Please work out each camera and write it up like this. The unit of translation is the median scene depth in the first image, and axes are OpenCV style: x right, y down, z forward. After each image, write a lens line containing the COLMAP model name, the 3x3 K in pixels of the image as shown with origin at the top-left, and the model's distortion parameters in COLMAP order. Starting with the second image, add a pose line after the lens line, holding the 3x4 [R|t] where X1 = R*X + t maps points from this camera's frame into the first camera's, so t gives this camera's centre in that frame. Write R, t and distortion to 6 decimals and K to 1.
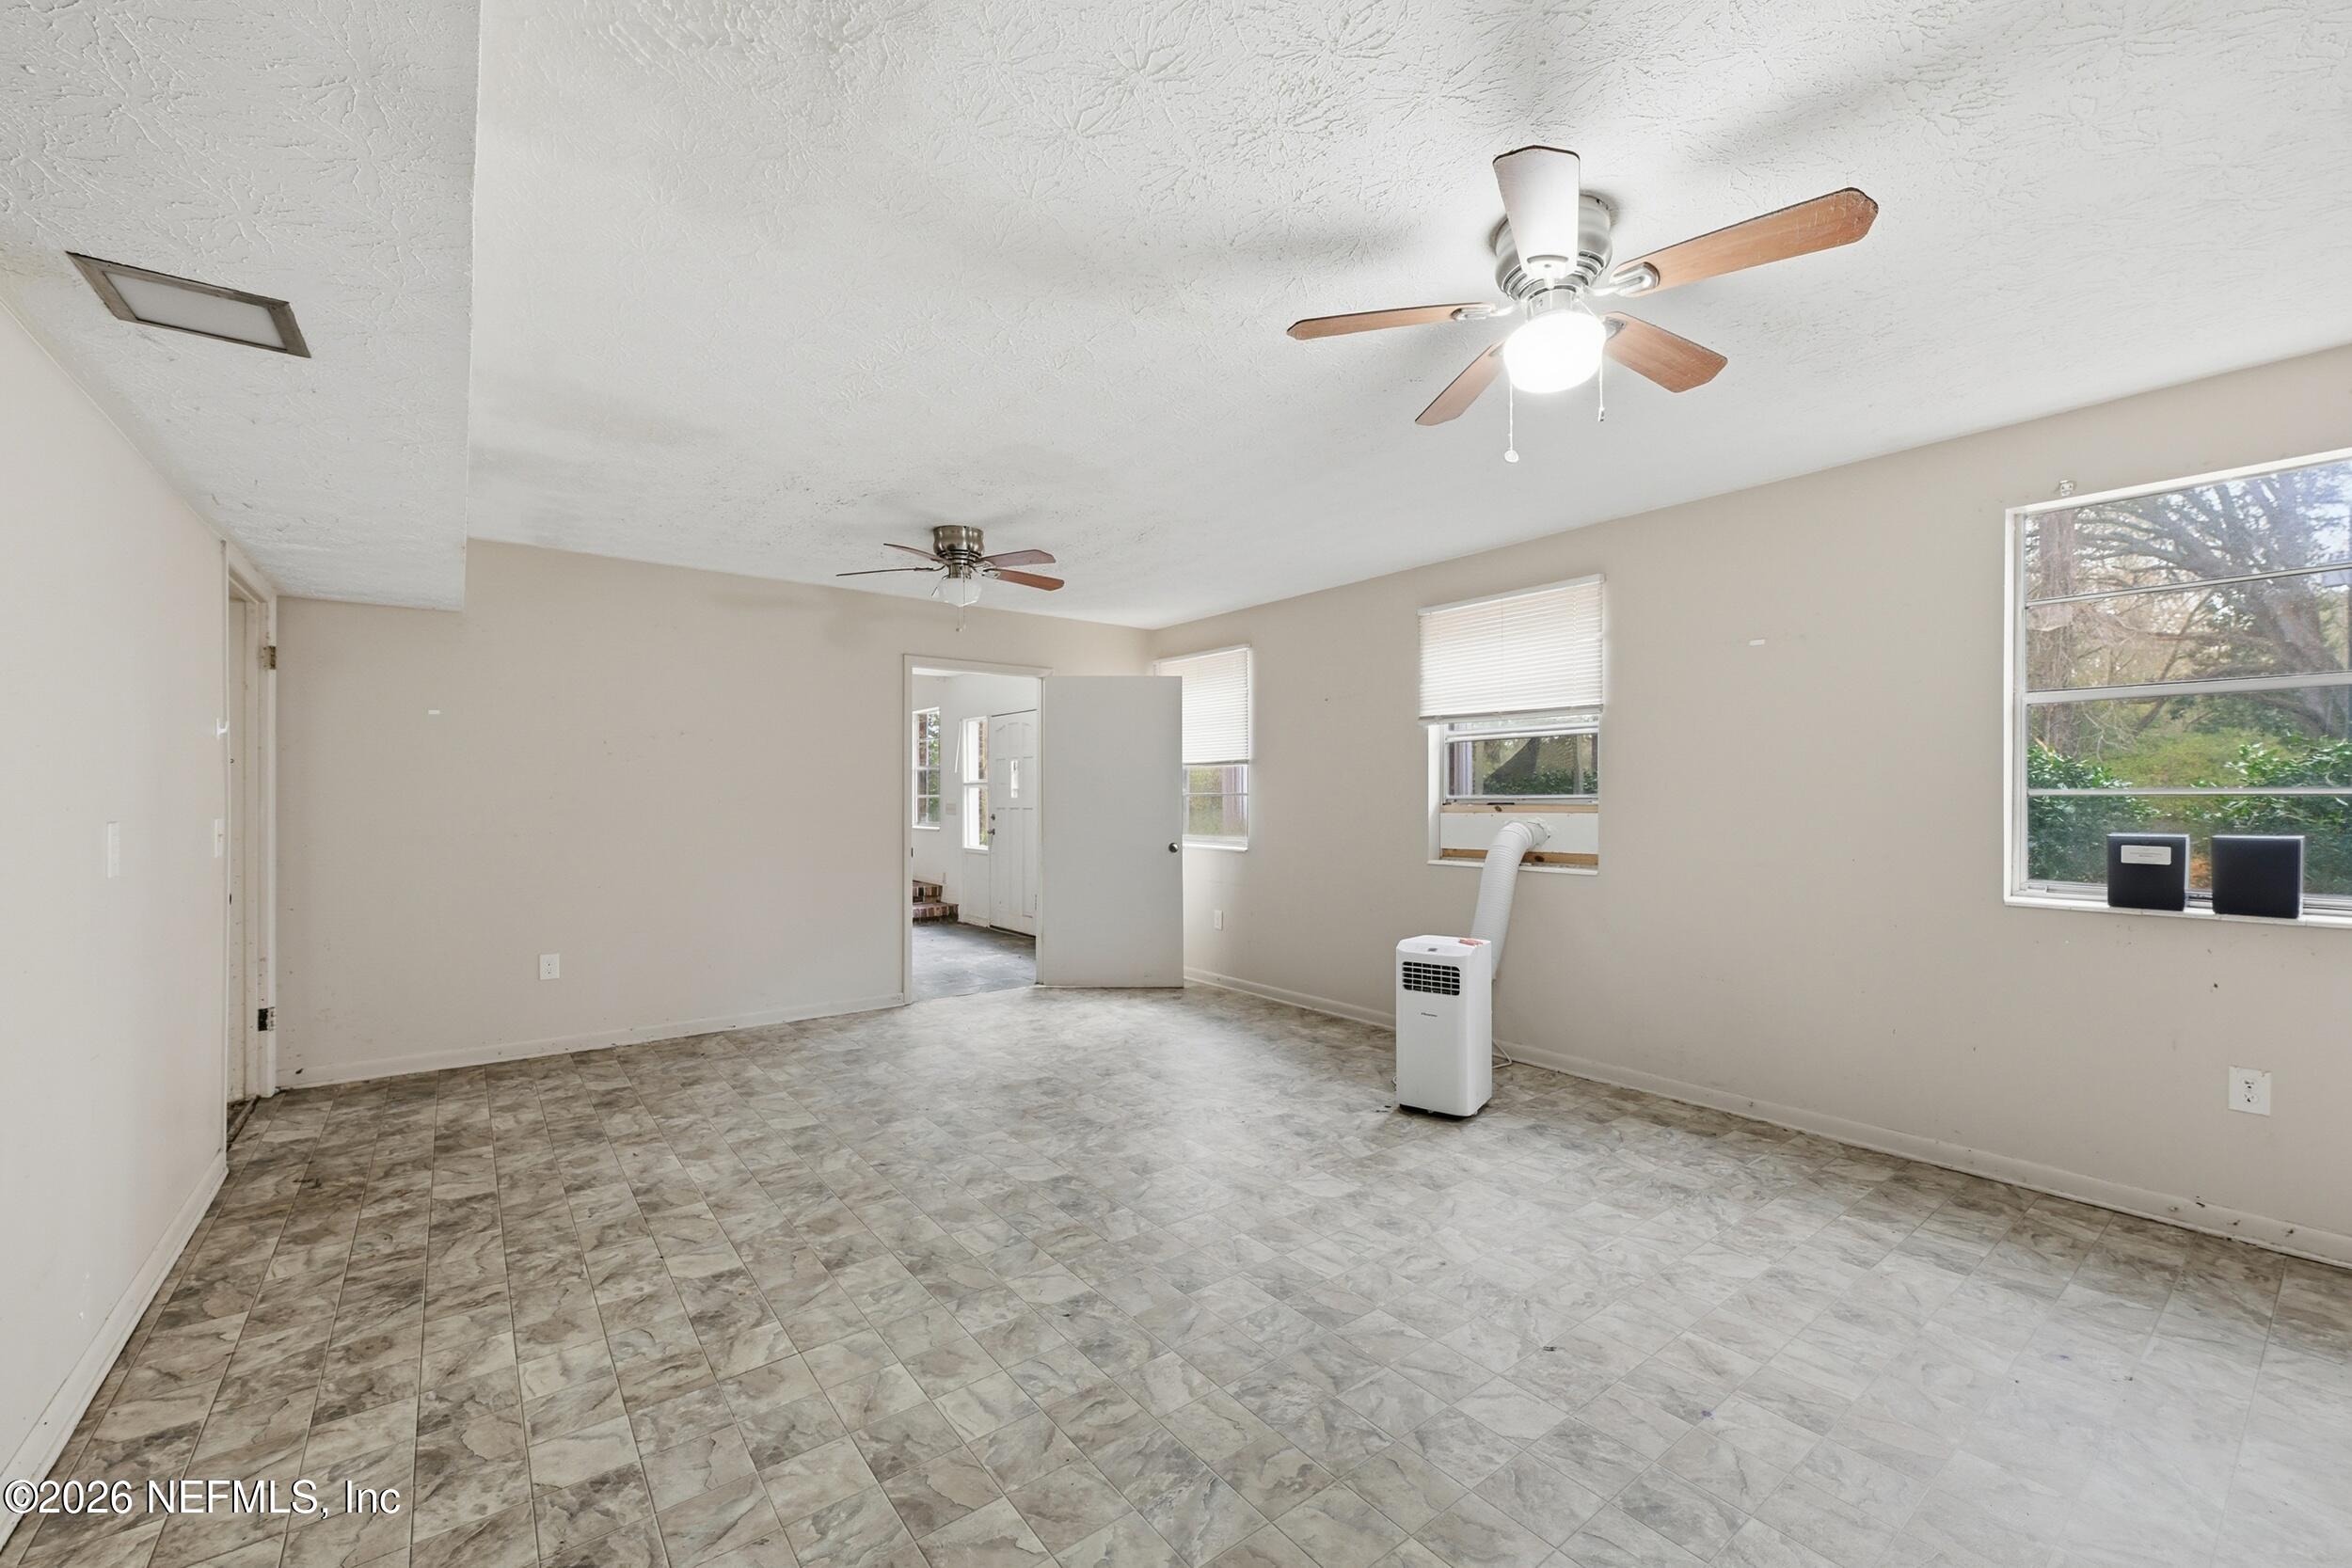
lens RADIAL K [[930.2, 0, 1181.6], [0, 930.2, 796.3], [0, 0, 1]] dist [0.000275, -0.000096]
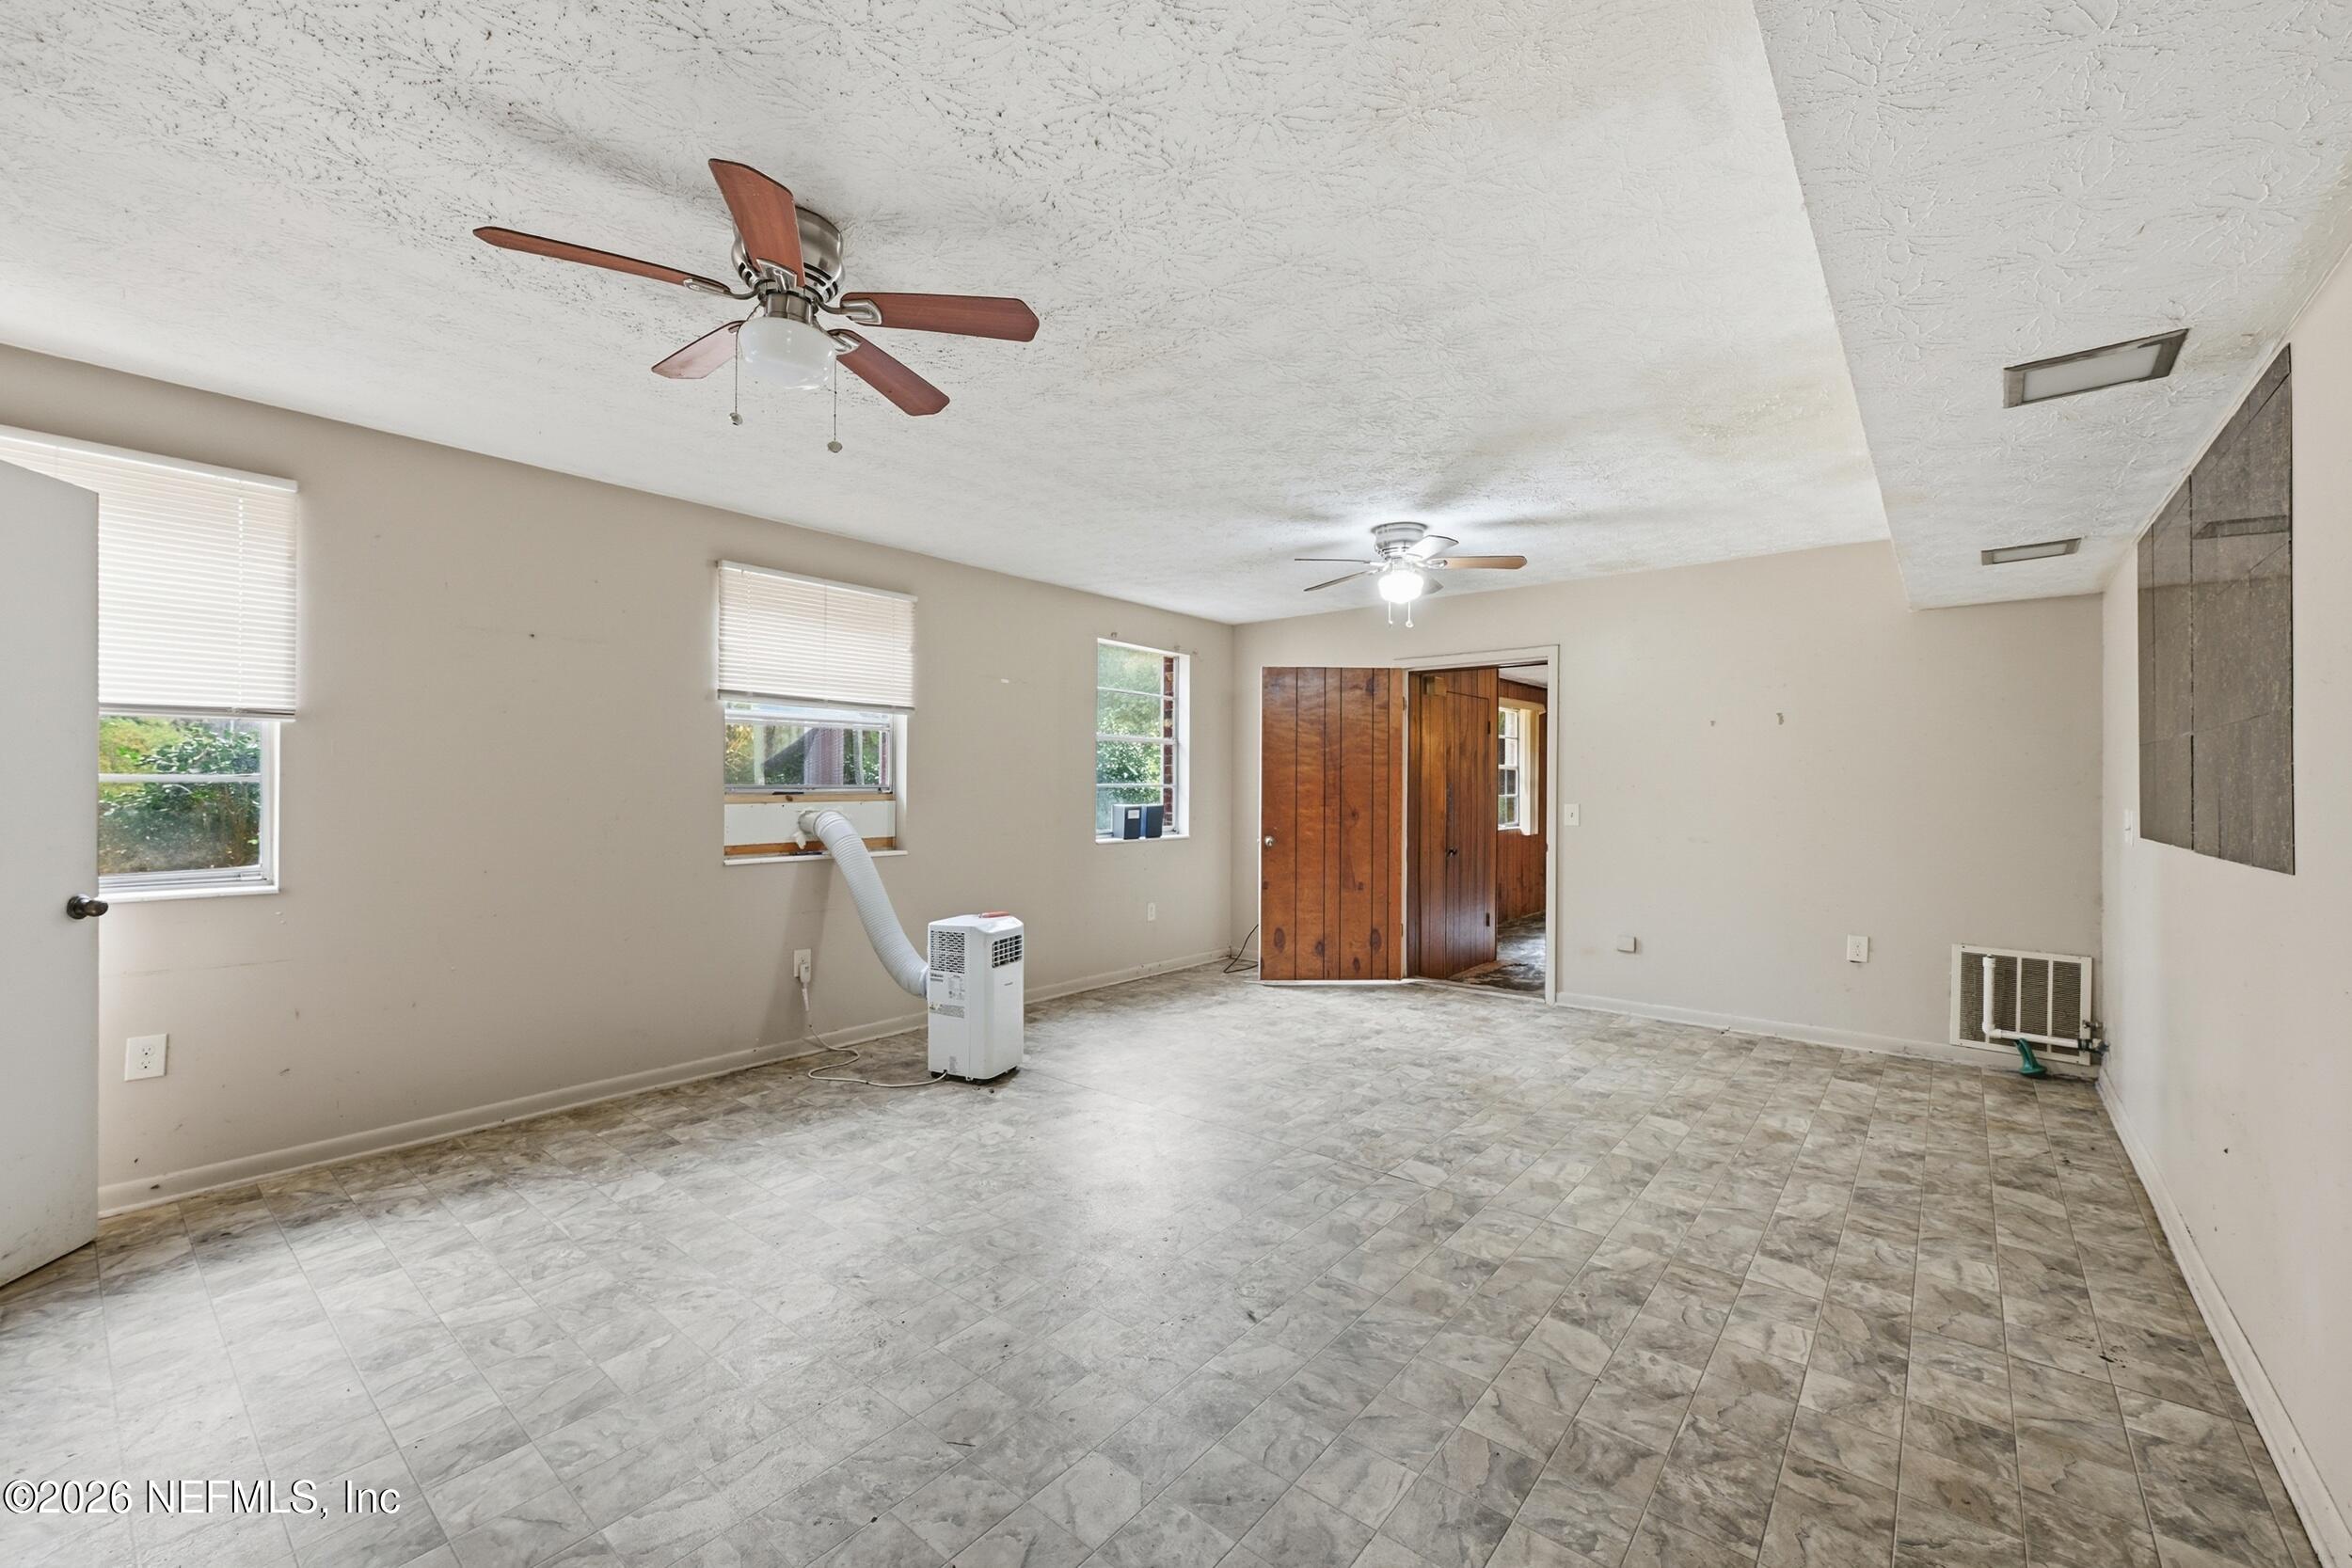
lens RADIAL K [[930.2, 0, 1179.8], [0, 930.2, 785.5], [0, 0, 1]] dist [0.000275, -0.000096]
pose [[-0.210870, 0.002036, 0.977512, -1.406261], [-0.004508, 0.999985, -0.003055, 0.003092], [-0.977504, -0.005050, -0.210858, 1.700913]]
